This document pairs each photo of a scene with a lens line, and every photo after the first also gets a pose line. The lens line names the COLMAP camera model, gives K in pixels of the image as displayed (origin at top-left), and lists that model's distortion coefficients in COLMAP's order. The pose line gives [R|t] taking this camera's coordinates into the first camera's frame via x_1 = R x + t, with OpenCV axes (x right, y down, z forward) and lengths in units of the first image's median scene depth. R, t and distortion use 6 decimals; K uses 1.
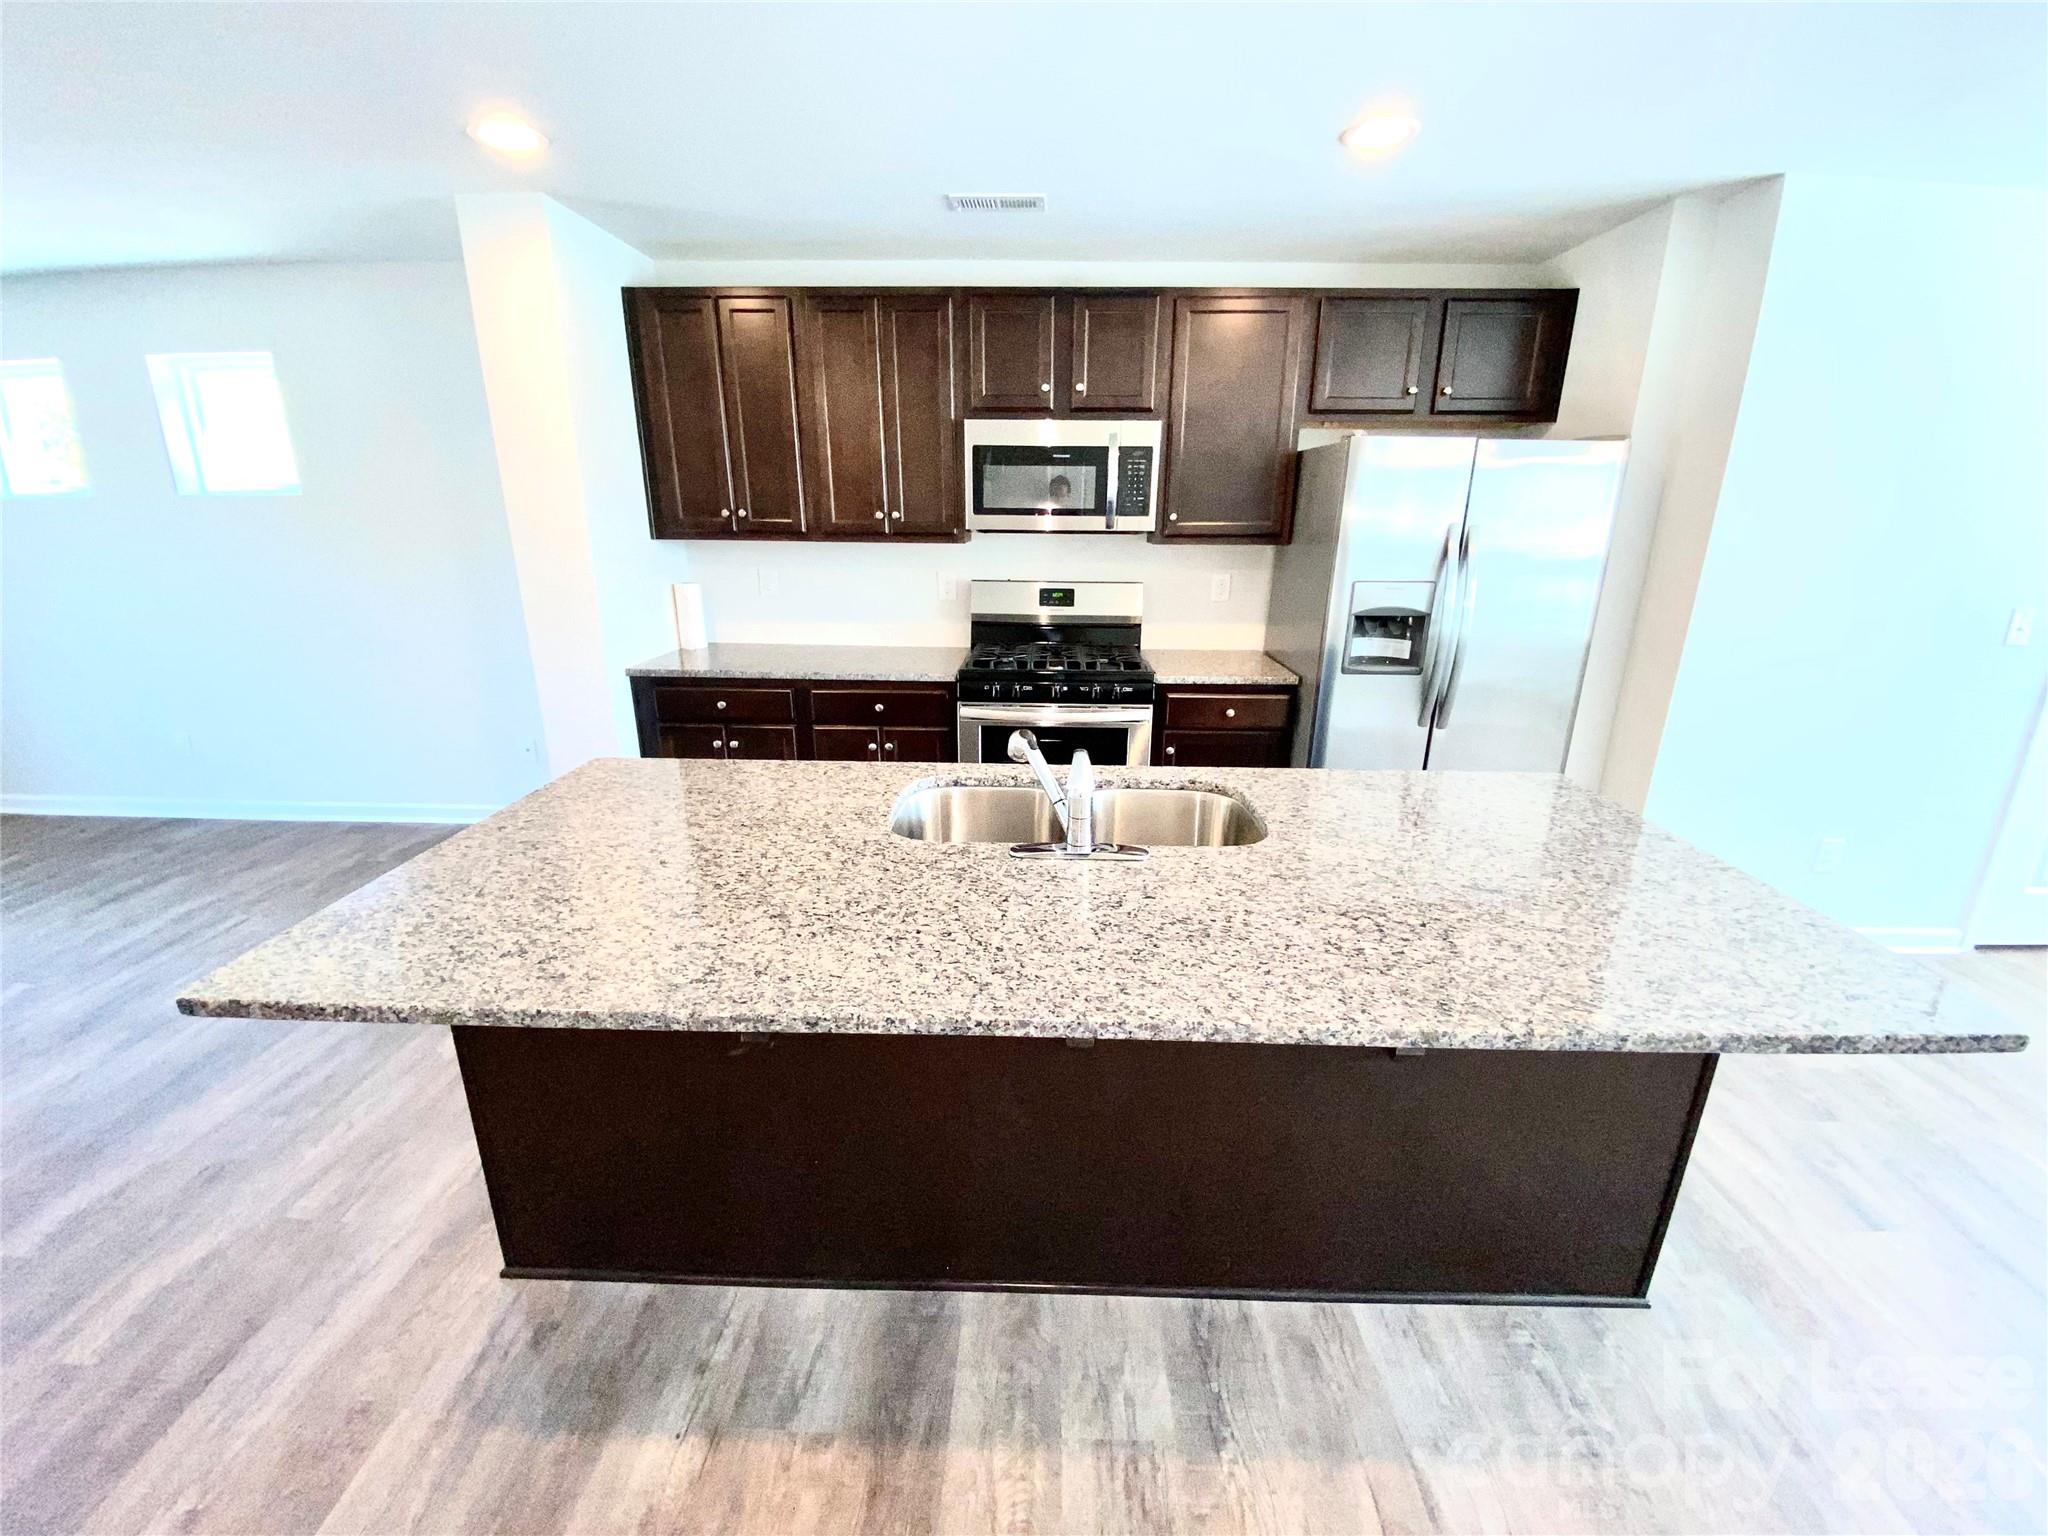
lens RADIAL K [[819.3, 0, 1032.8], [0, 819.3, 770.5], [0, 0, 1]] dist [0.016424, -0.017681]
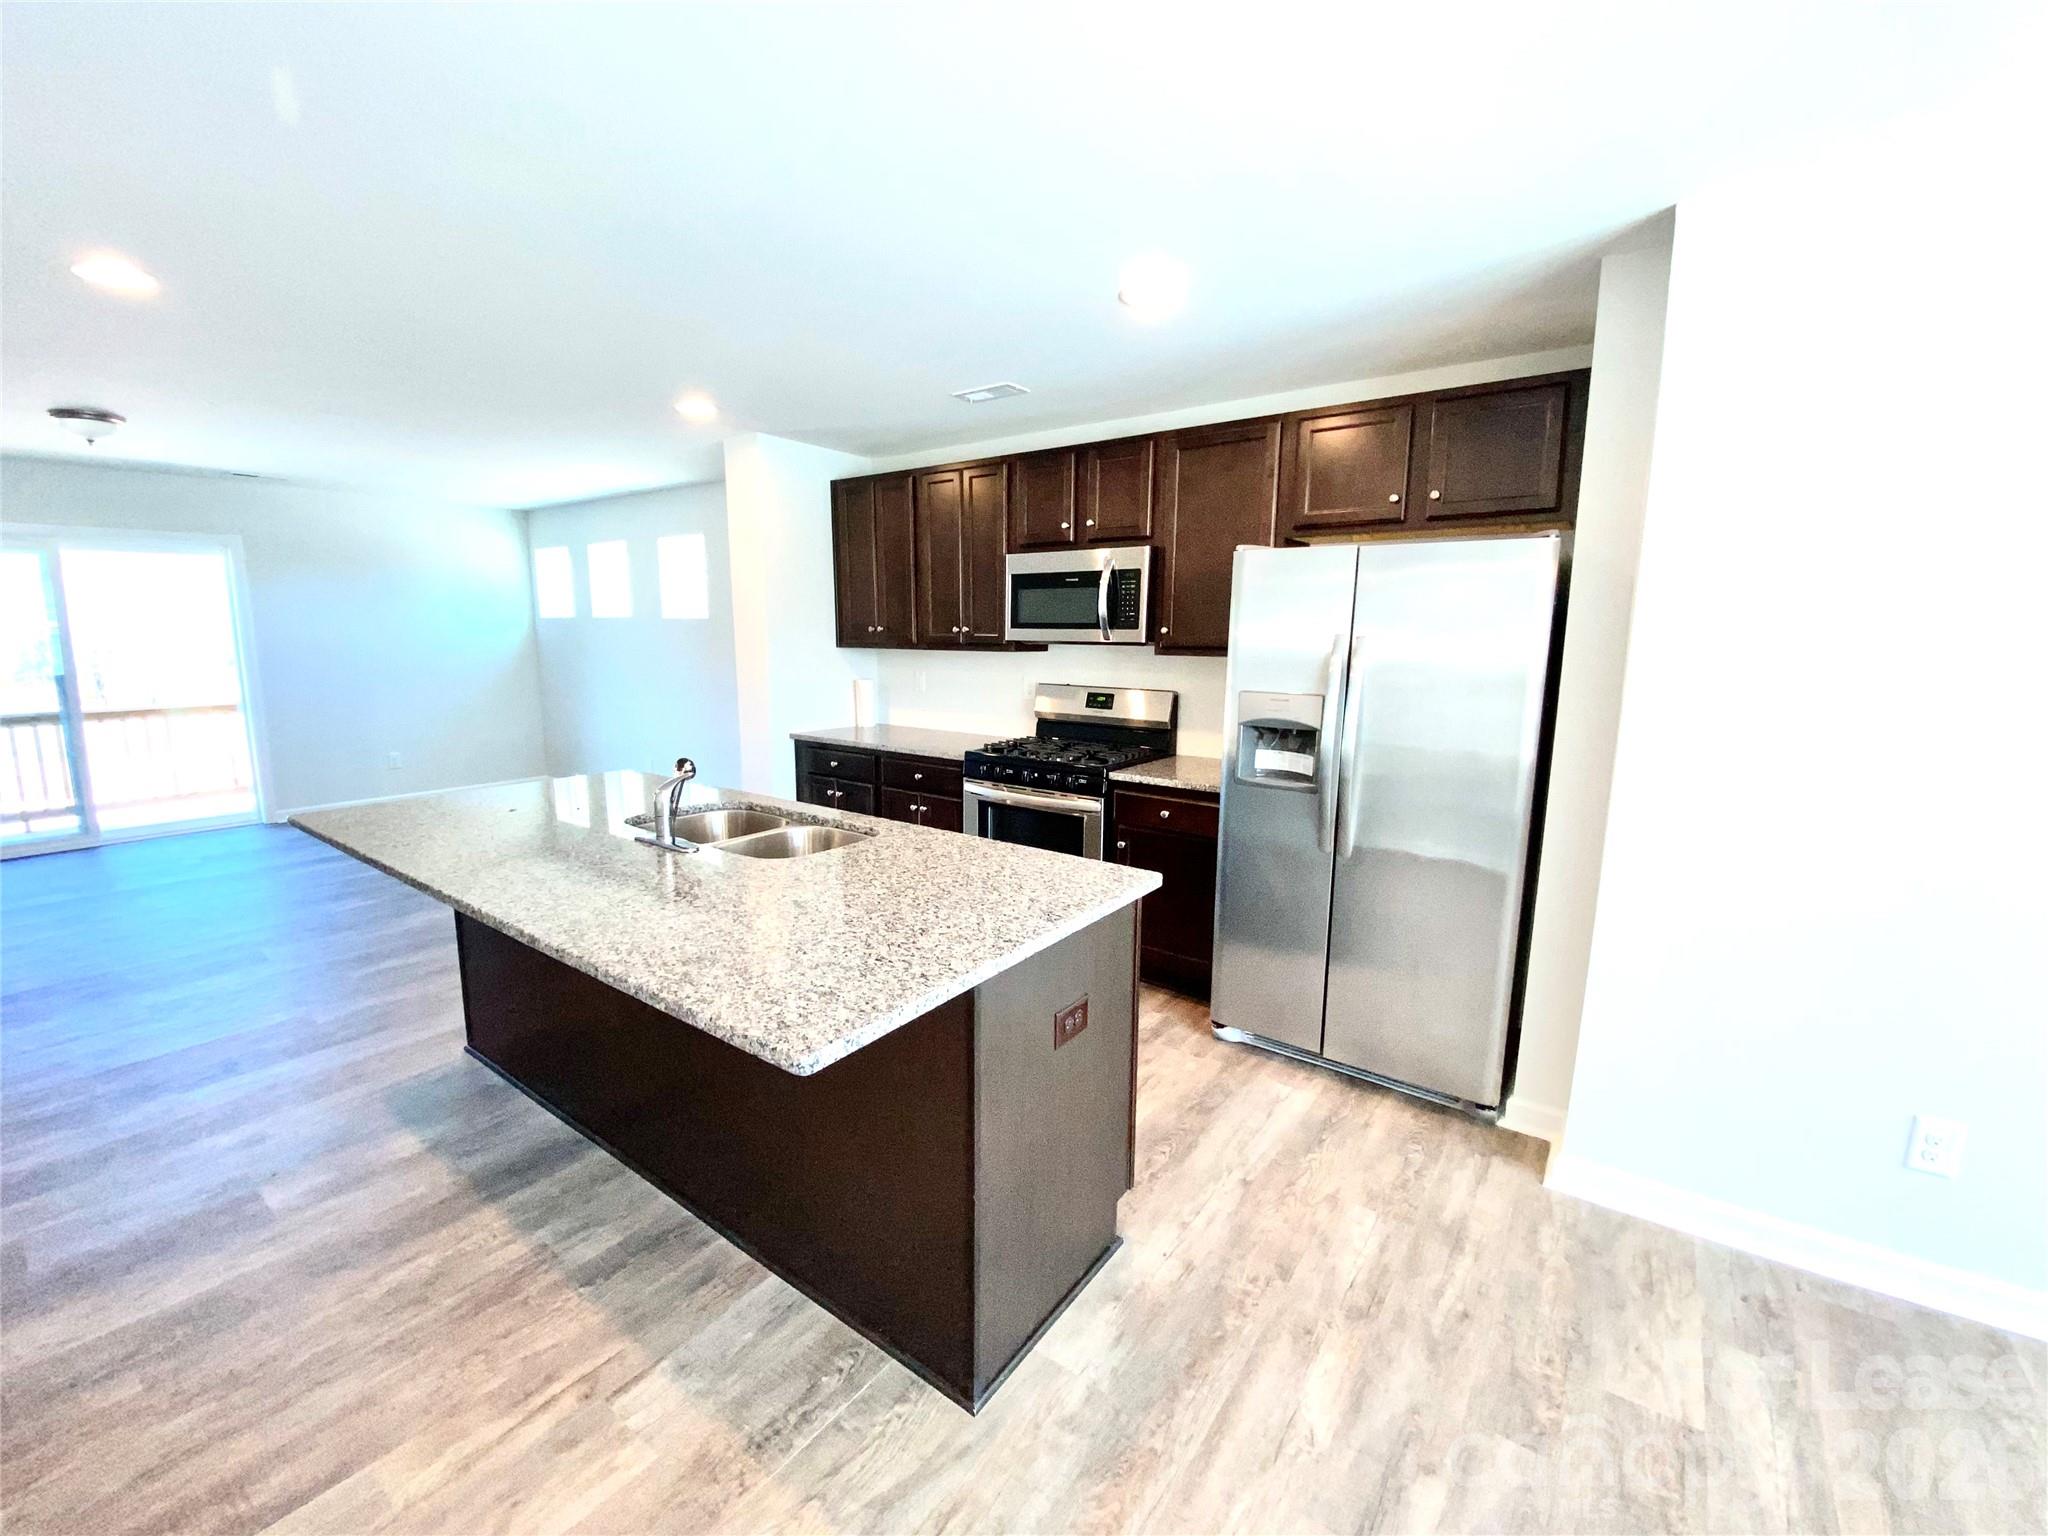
lens RADIAL K [[826.0, 0, 1035.5], [0, 826.0, 765.2], [0, 0, 1]] dist [0.047102, -0.033831]
pose [[0.823565, 0.088828, -0.560224, 0.675054], [-0.168490, 0.981393, -0.092084, -0.007791], [0.541620, 0.170229, 0.823207, 0.048510]]
